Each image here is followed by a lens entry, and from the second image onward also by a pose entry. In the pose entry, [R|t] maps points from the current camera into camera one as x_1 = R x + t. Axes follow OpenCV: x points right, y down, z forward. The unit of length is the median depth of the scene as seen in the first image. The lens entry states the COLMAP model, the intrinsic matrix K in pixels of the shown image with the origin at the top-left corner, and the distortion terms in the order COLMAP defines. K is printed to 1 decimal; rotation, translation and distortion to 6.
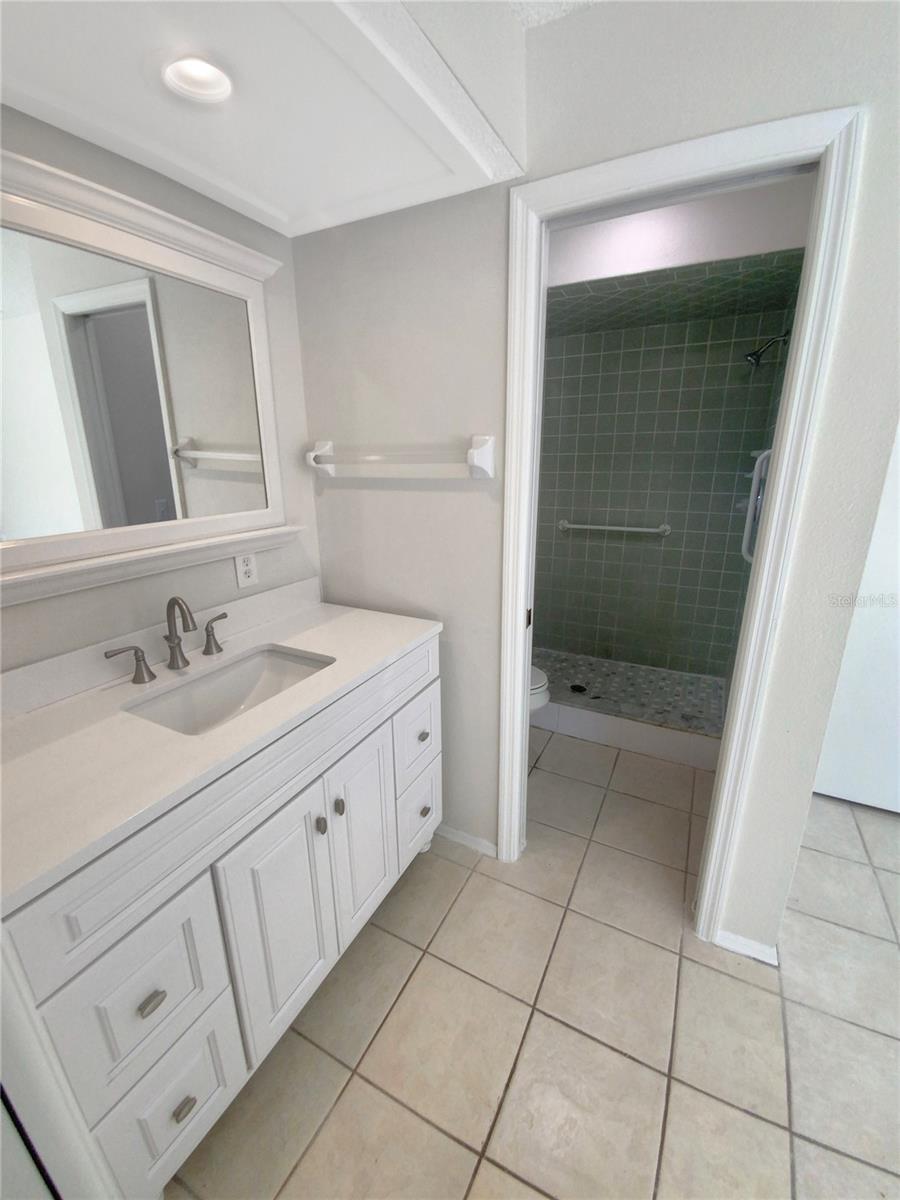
lens RADIAL K [[499.0, 0, 450.0], [0, 499.0, 600.0], [0, 0, 1]] dist [-0.002394, -0.000350]
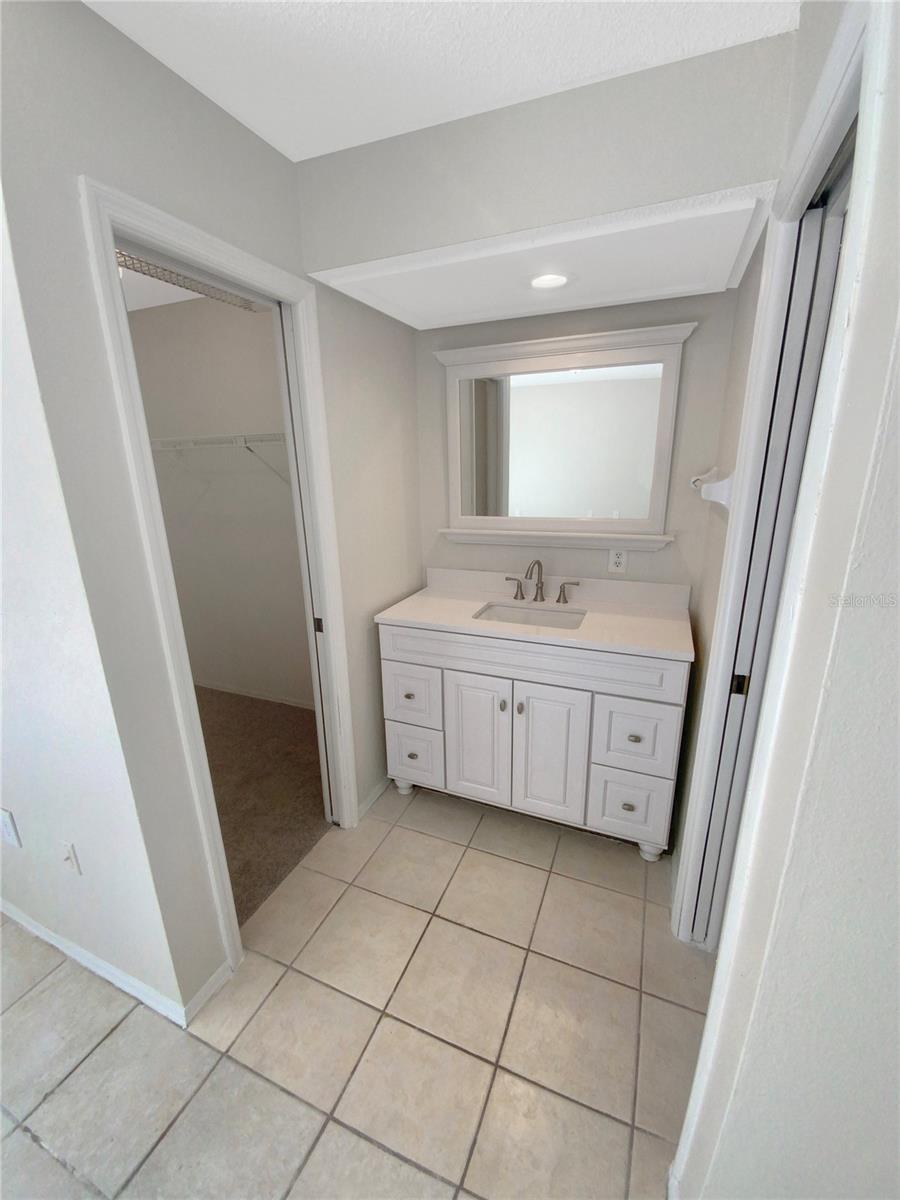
lens RADIAL K [[499.0, 0, 450.0], [0, 499.0, 600.0], [0, 0, 1]] dist [-0.002394, -0.000350]
pose [[0.088704, 0.282682, -0.955103, 1.037909], [-0.269179, 0.930008, 0.250255, -0.208158], [0.958997, 0.234895, 0.158587, 0.425055]]
